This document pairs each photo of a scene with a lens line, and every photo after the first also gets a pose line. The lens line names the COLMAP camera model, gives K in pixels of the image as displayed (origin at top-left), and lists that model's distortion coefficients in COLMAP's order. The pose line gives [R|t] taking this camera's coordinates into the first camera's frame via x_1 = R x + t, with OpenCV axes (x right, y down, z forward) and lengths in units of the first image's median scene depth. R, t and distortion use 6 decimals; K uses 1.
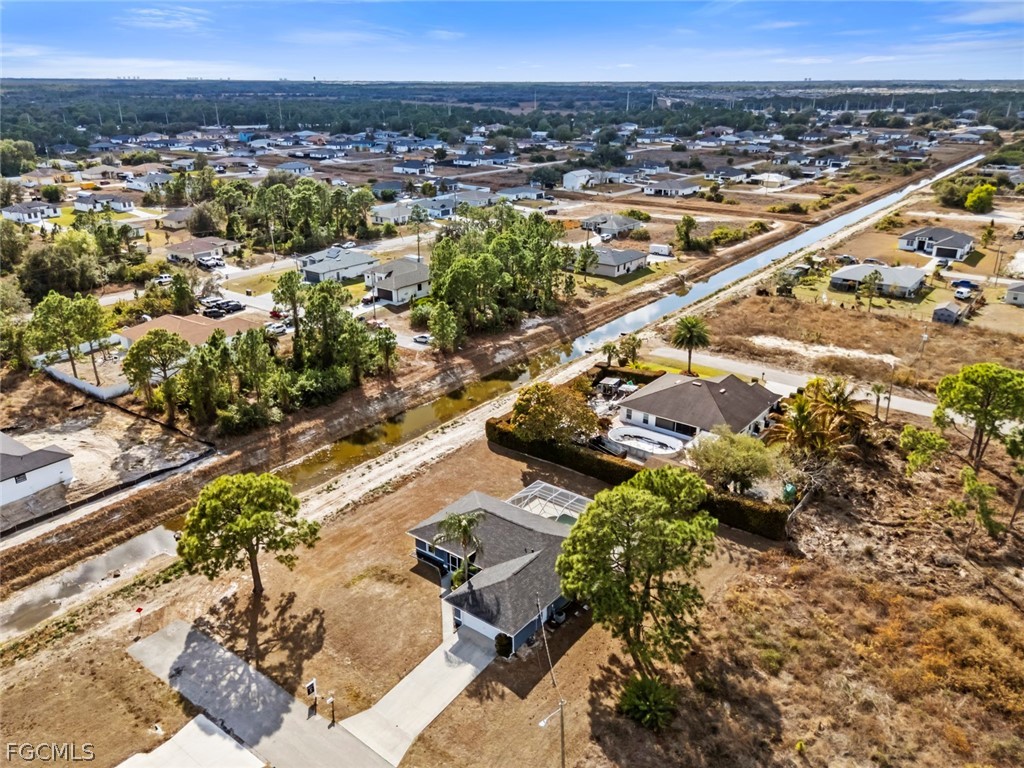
lens RADIAL K [[771.6, 0, 512.0], [0, 771.6, 384.0], [0, 0, 1]] dist [0.033124, -0.002731]
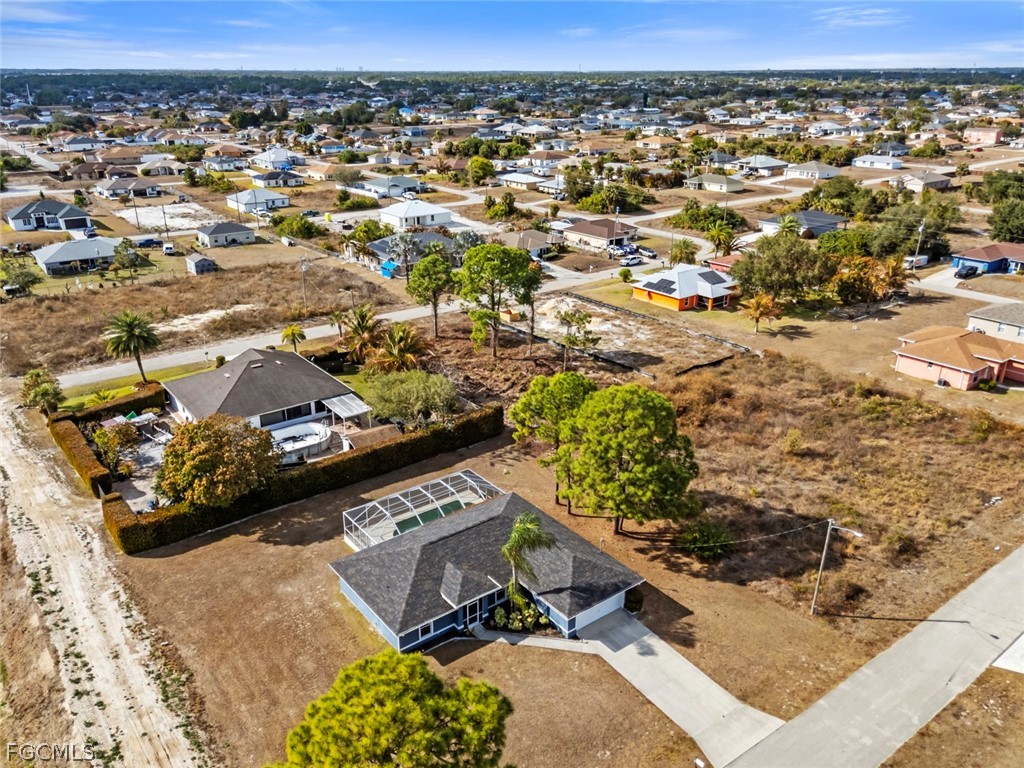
lens RADIAL K [[771.6, 0, 512.0], [0, 771.6, 384.0], [0, 0, 1]] dist [0.033124, -0.002731]
pose [[0.262989, -0.364454, 0.893314, -0.526252], [0.353202, 0.897999, 0.262384, -0.123366], [-0.897823, 0.246516, 0.364890, 0.502702]]
